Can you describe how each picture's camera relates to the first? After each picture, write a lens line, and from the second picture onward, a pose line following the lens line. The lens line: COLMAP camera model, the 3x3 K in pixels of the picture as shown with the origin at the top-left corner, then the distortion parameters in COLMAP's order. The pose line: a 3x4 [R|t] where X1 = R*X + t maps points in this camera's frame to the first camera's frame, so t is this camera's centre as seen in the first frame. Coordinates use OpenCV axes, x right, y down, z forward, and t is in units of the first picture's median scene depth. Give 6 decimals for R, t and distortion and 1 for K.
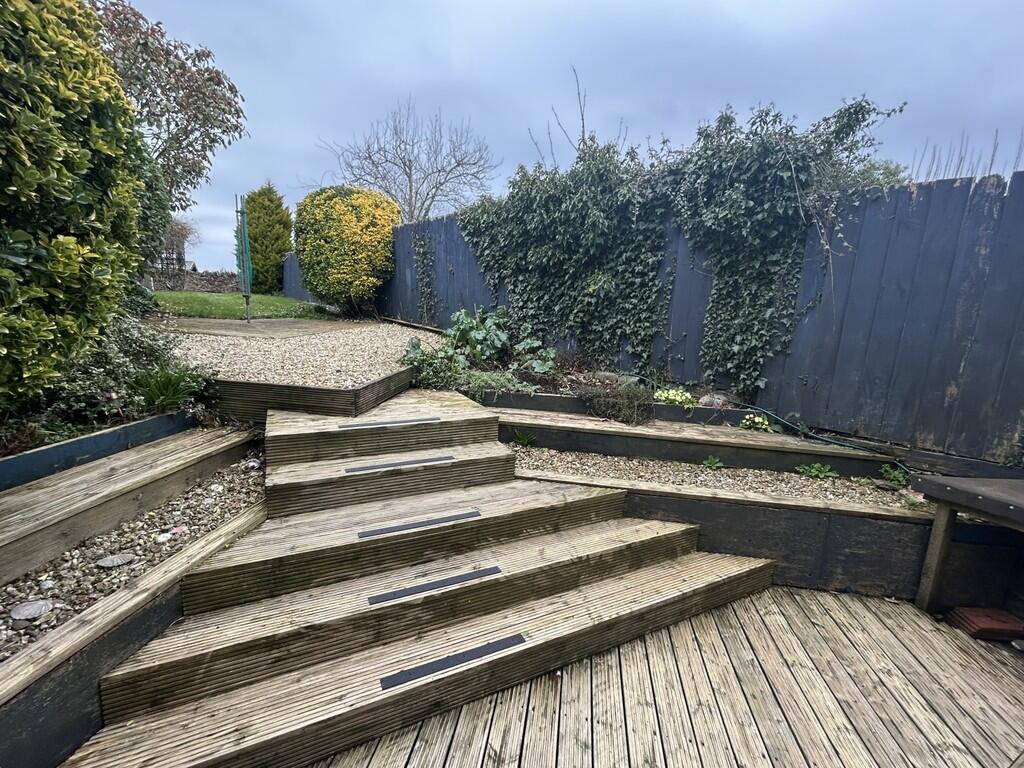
lens RADIAL K [[414.7, 0, 509.6], [0, 414.7, 384.1], [0, 0, 1]] dist [-0.002956, -0.000038]
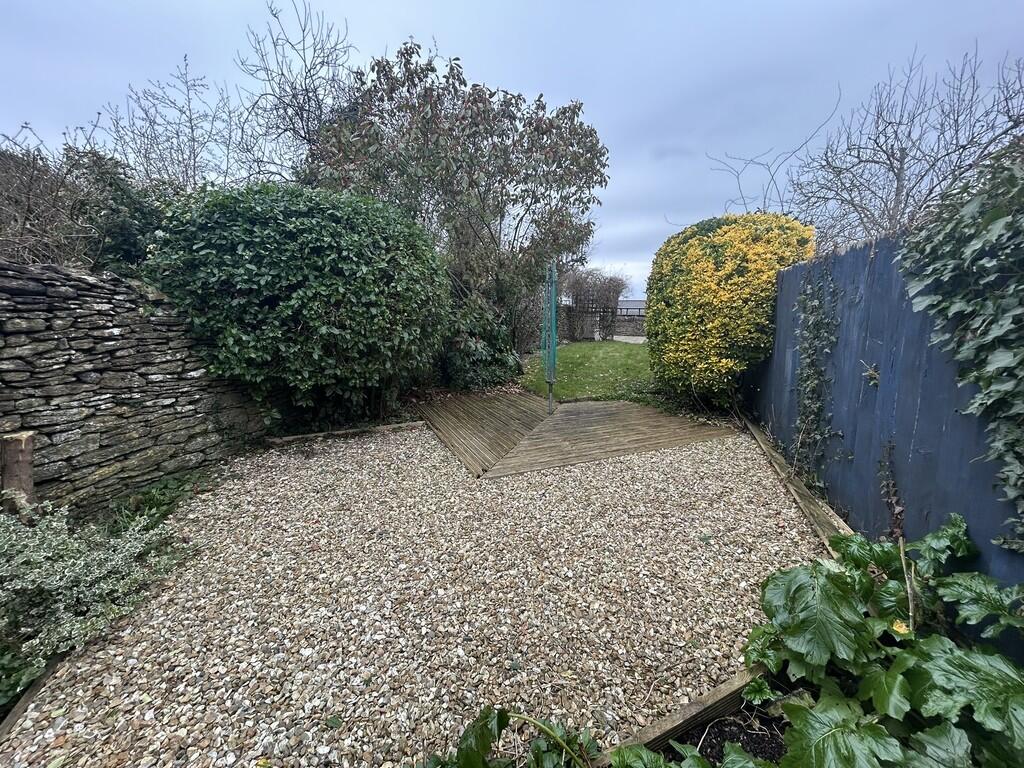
lens RADIAL K [[414.7, 0, 509.6], [0, 414.7, 384.1], [0, 0, 1]] dist [-0.002956, -0.000038]
pose [[0.548590, 0.100976, -0.829972, -0.005528], [-0.168596, 0.985649, 0.008478, -0.177339], [0.818917, 0.135279, 0.557741, 0.424934]]
